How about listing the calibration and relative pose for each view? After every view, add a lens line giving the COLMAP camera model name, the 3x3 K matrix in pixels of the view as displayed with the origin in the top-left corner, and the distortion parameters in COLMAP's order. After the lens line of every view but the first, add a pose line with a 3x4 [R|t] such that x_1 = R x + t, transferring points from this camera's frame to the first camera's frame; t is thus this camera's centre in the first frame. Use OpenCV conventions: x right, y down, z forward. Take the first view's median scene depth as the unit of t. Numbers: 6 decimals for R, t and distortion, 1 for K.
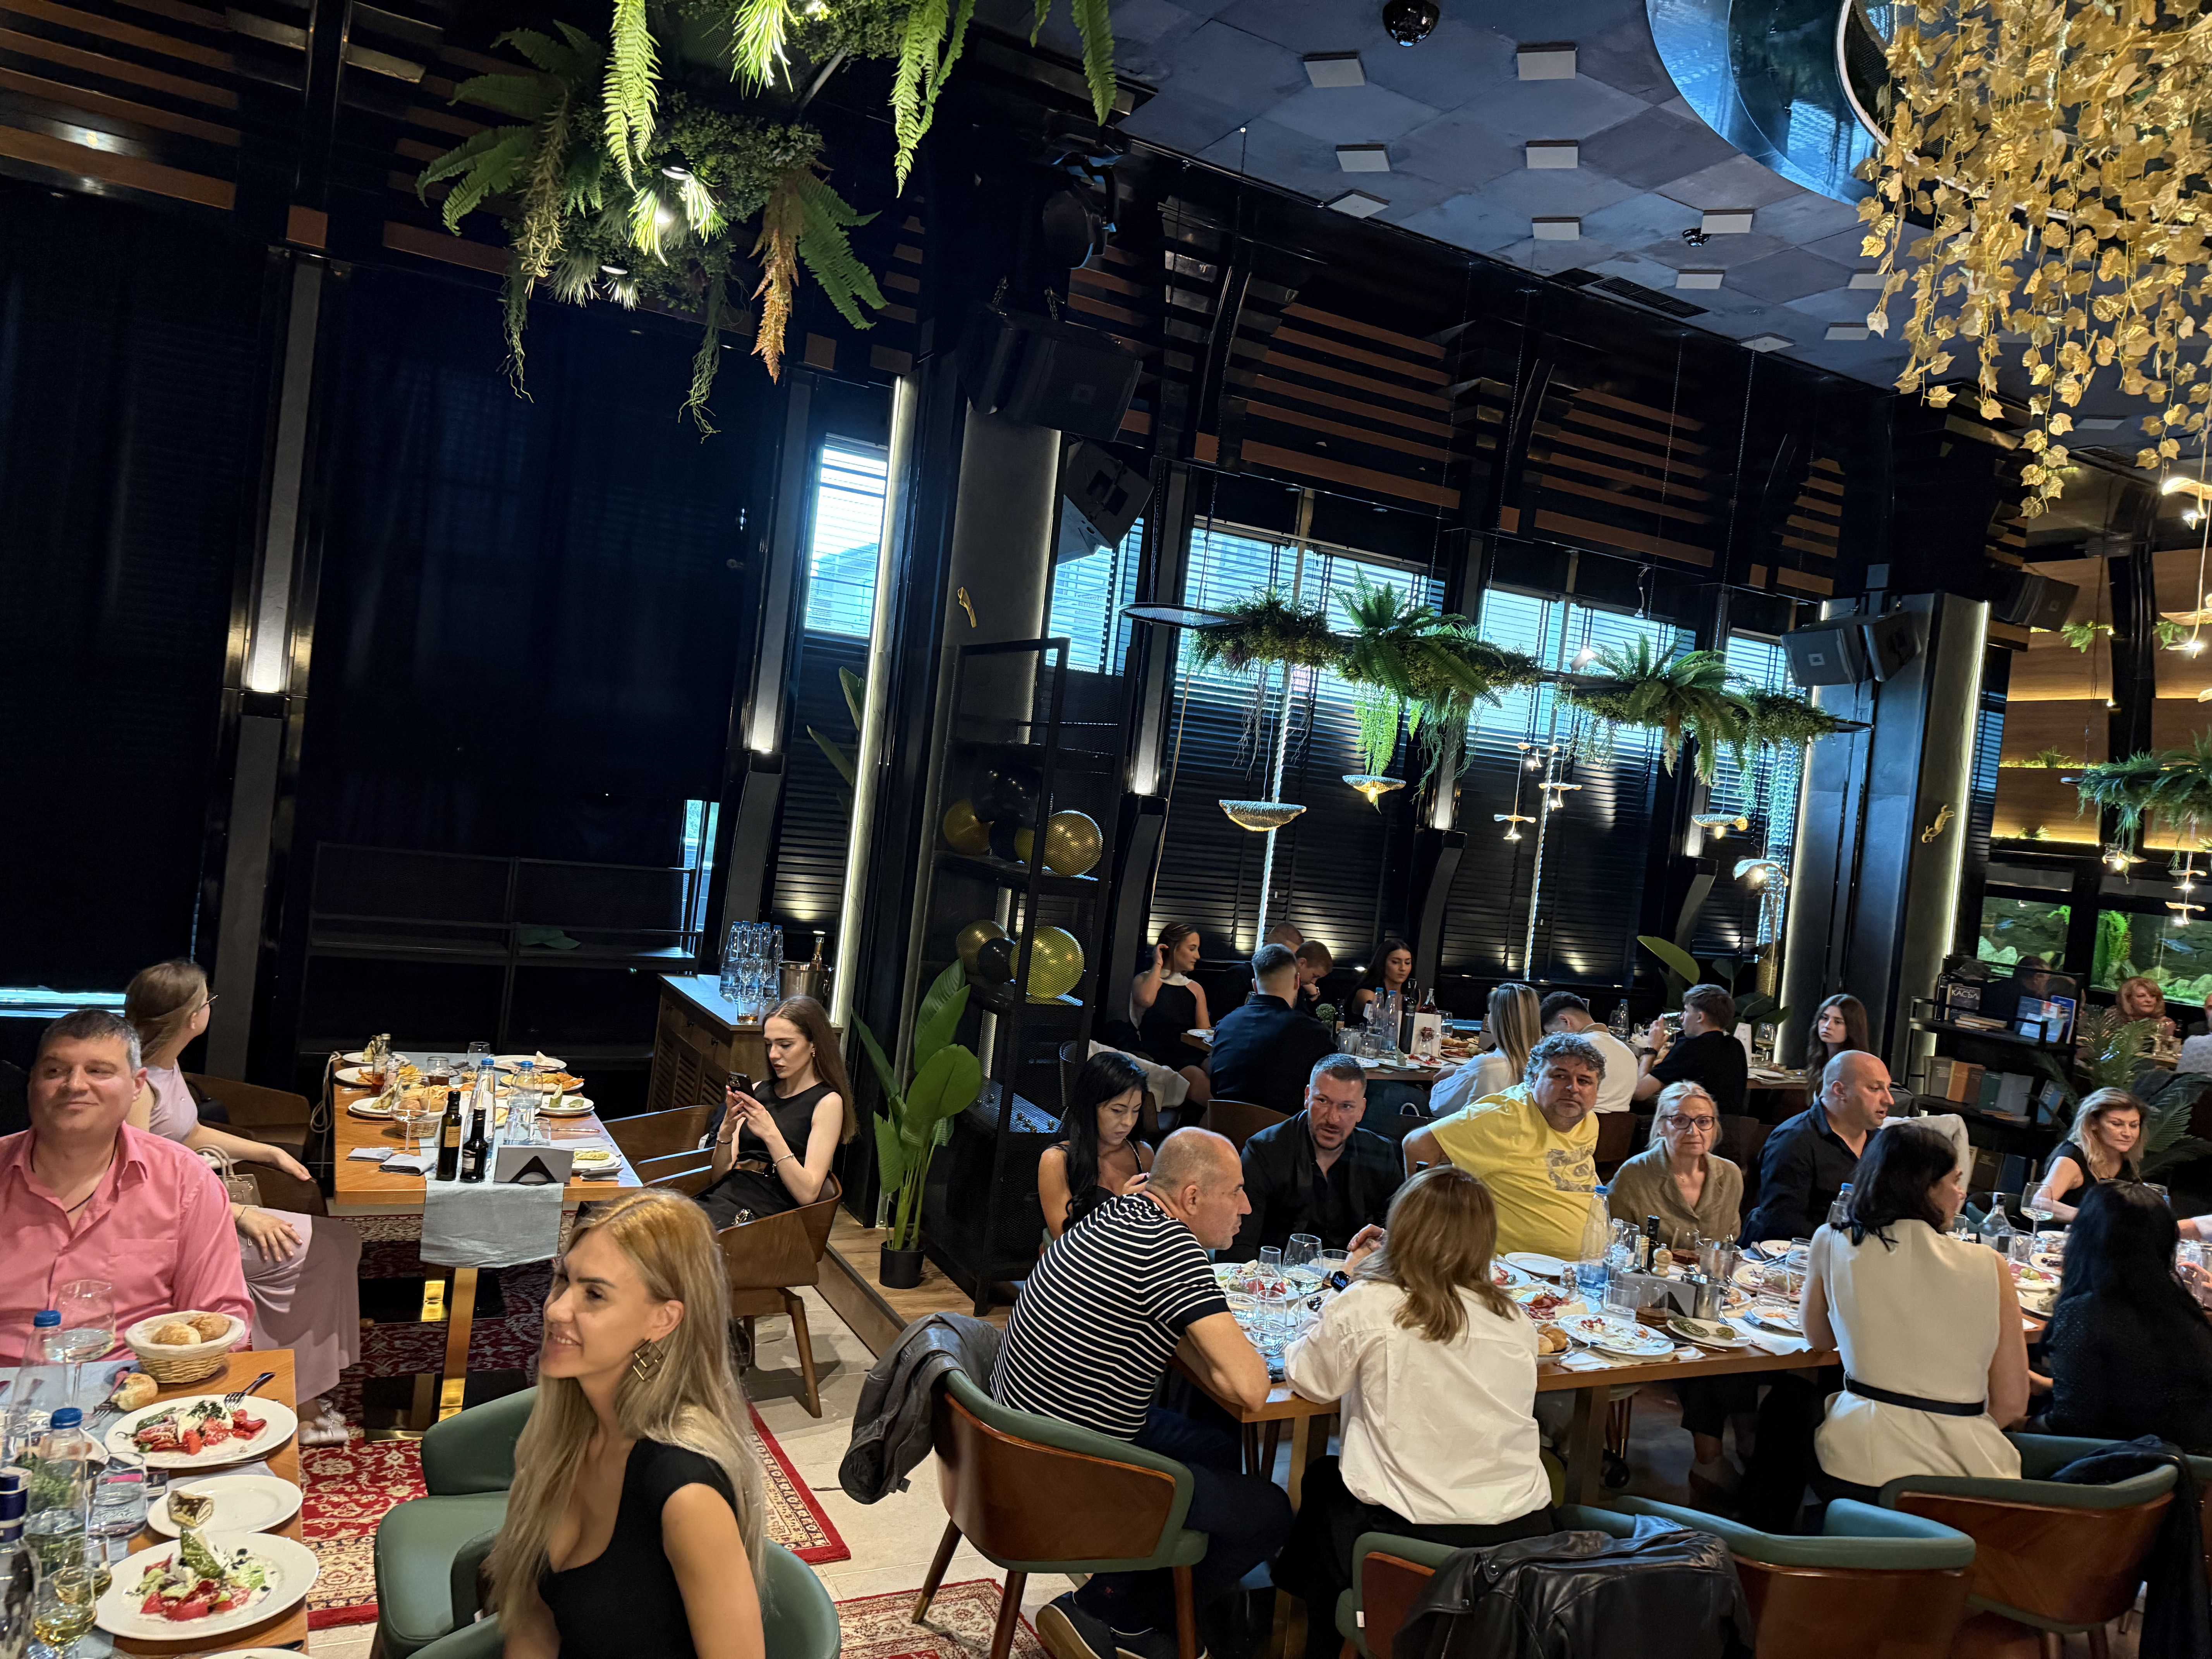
lens RADIAL K [[1531.9, 0, 1119.5], [0, 1531.9, 830.4], [0, 0, 1]] dist [0.041299, -0.052162]
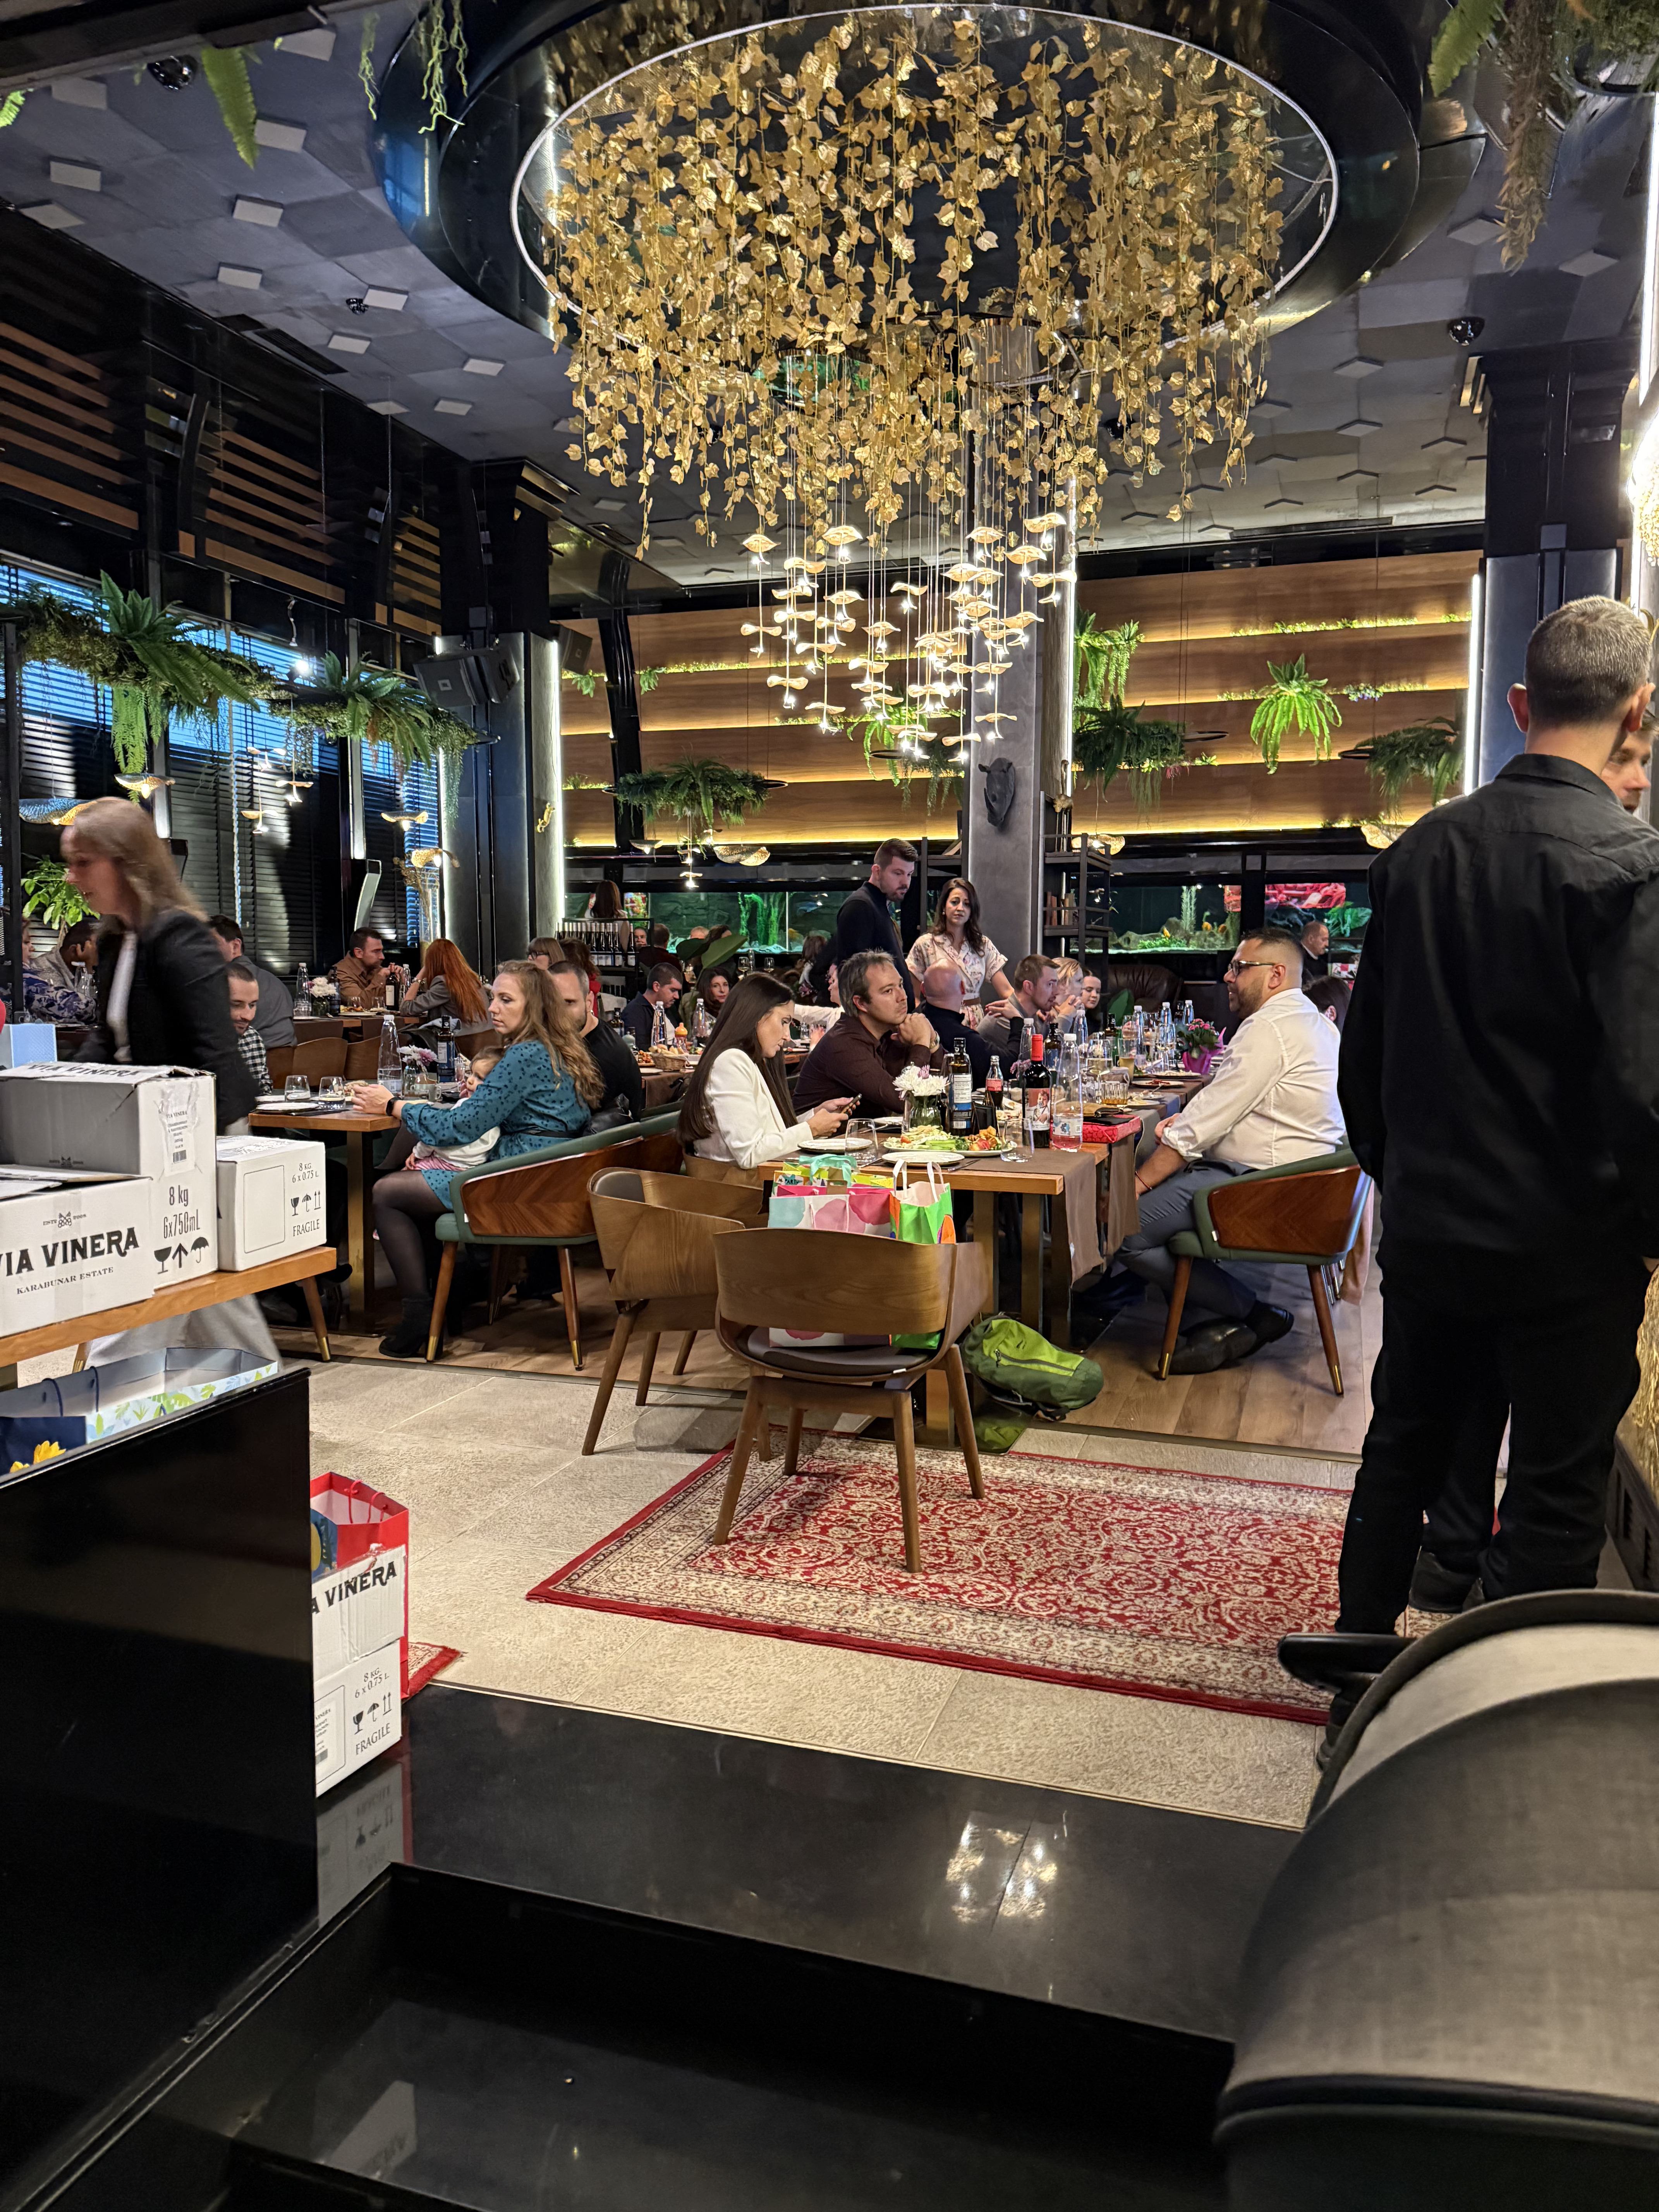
lens RADIAL K [[1531.9, 0, 824.8], [0, 1531.9, 1107.3], [0, 0, 1]] dist [0.041299, -0.052162]
pose [[0.720017, -0.168970, 0.673071, -0.285363], [0.086580, 0.984199, 0.154458, 0.075958], [-0.688534, -0.052938, 0.723269, -0.153330]]
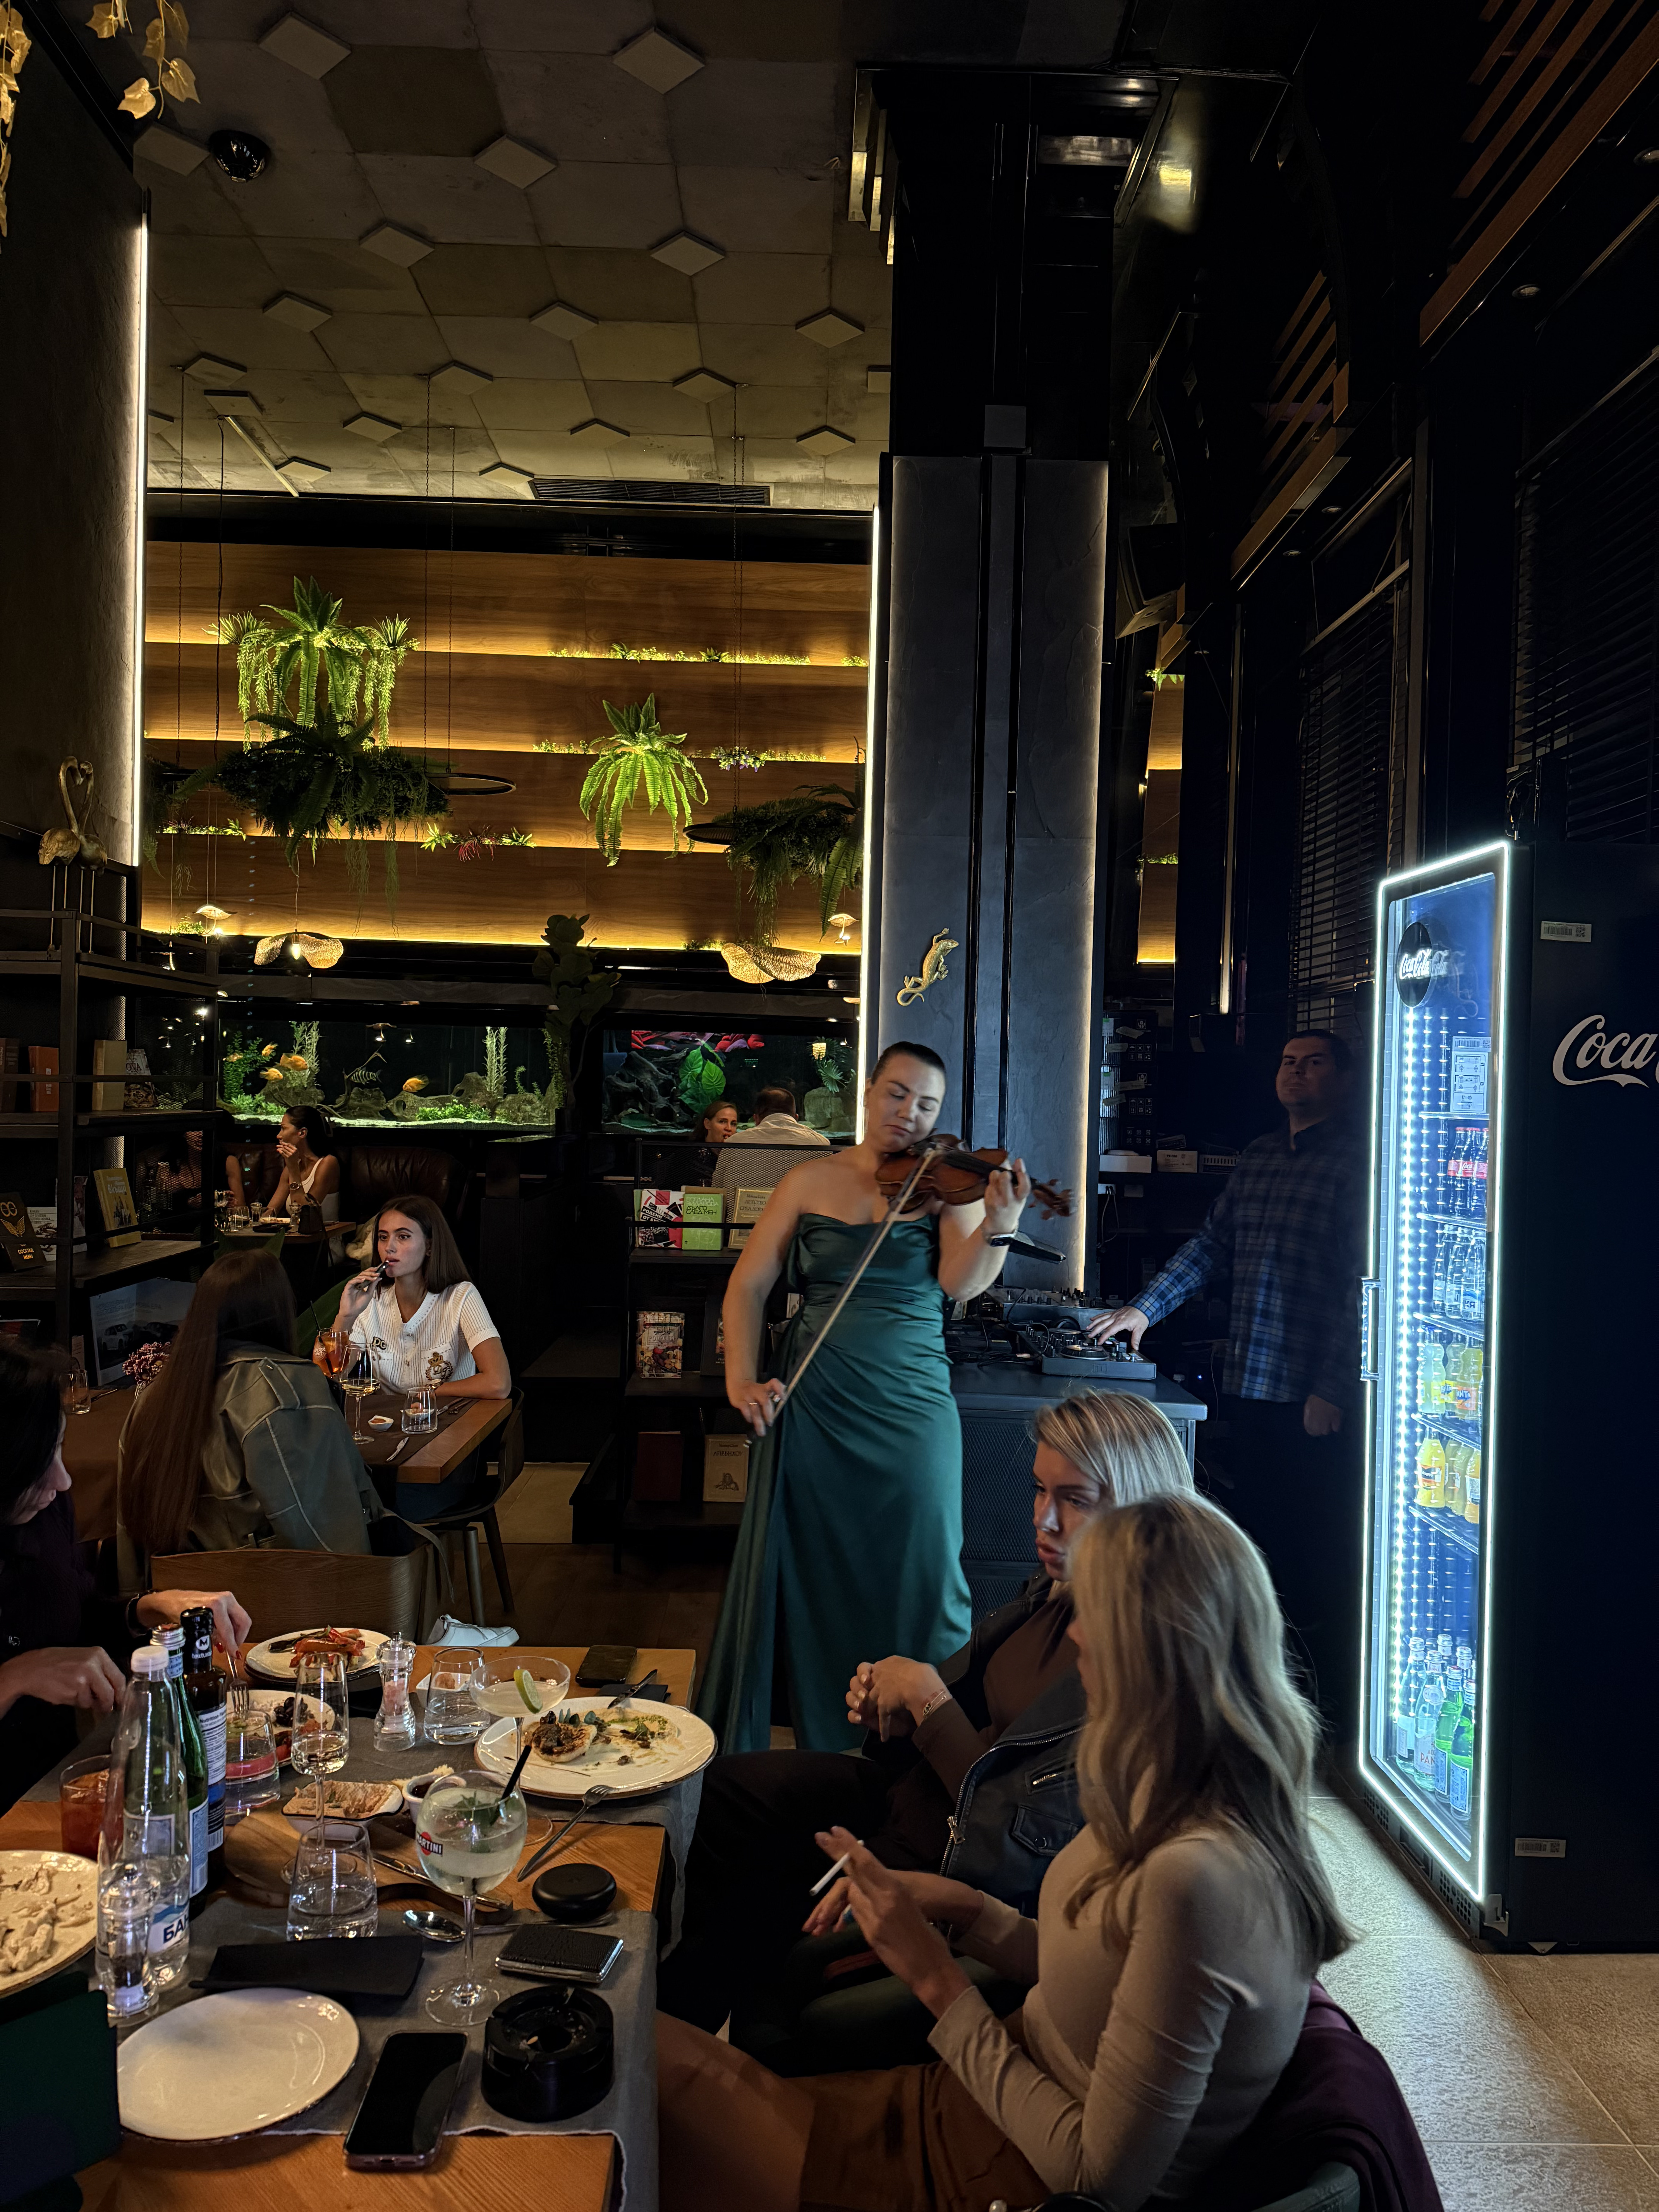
lens RADIAL K [[1531.9, 0, 819.5], [0, 1531.9, 1085.0], [0, 0, 1]] dist [0.041299, -0.052162]
pose [[0.452104, -0.083909, 0.888010, 0.442172], [0.030477, 0.996437, 0.078638, 0.098585], [-0.891445, -0.008489, 0.453050, 0.151869]]
